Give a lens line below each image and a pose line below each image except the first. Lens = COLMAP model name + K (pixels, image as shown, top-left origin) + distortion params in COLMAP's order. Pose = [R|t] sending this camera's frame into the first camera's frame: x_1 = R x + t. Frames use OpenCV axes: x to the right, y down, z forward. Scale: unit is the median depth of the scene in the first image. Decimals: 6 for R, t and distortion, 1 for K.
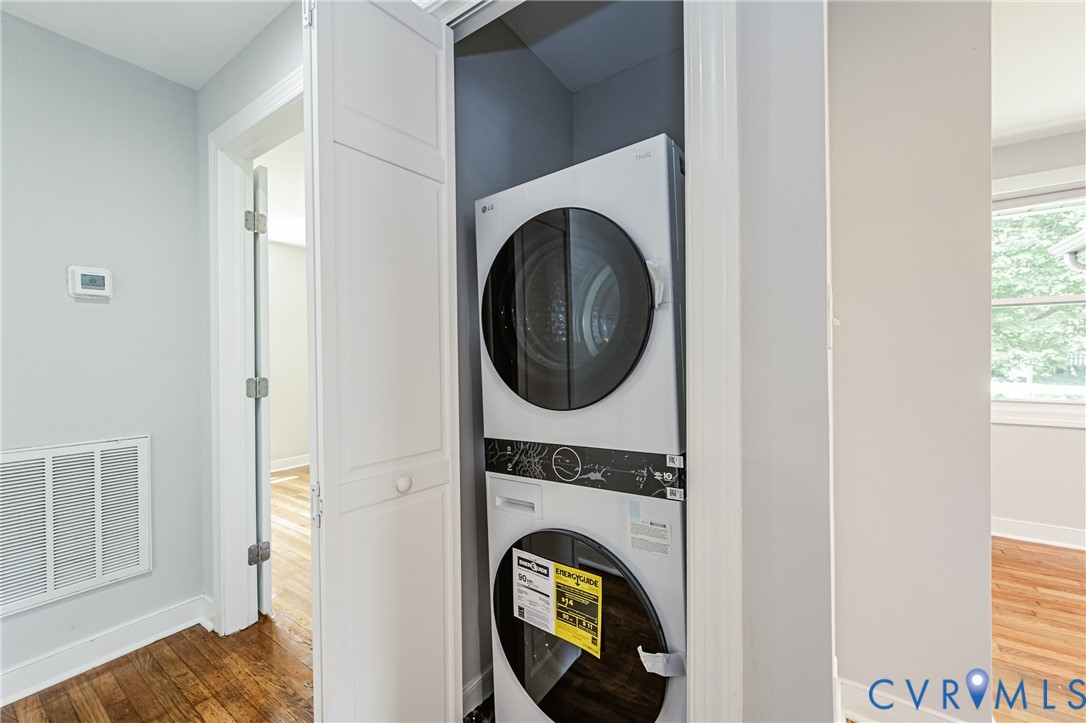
lens RADIAL K [[434.3, 0, 546.2], [0, 434.3, 361.7], [0, 0, 1]] dist [-0.000249, 0.000545]
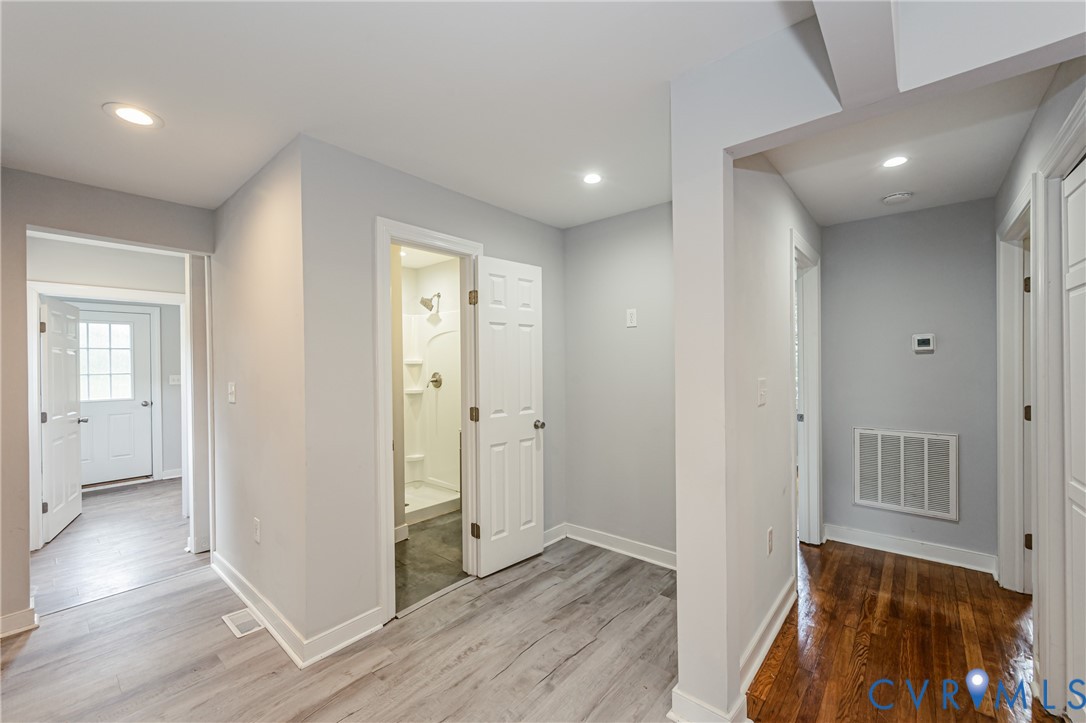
lens RADIAL K [[434.3, 0, 545.4], [0, 434.3, 363.0], [0, 0, 1]] dist [-0.000249, 0.000545]
pose [[-0.114403, 0.003875, -0.993427, 0.894582], [-0.001371, 0.999991, 0.004059, -0.104743], [0.993433, 0.001826, -0.114397, -0.331921]]
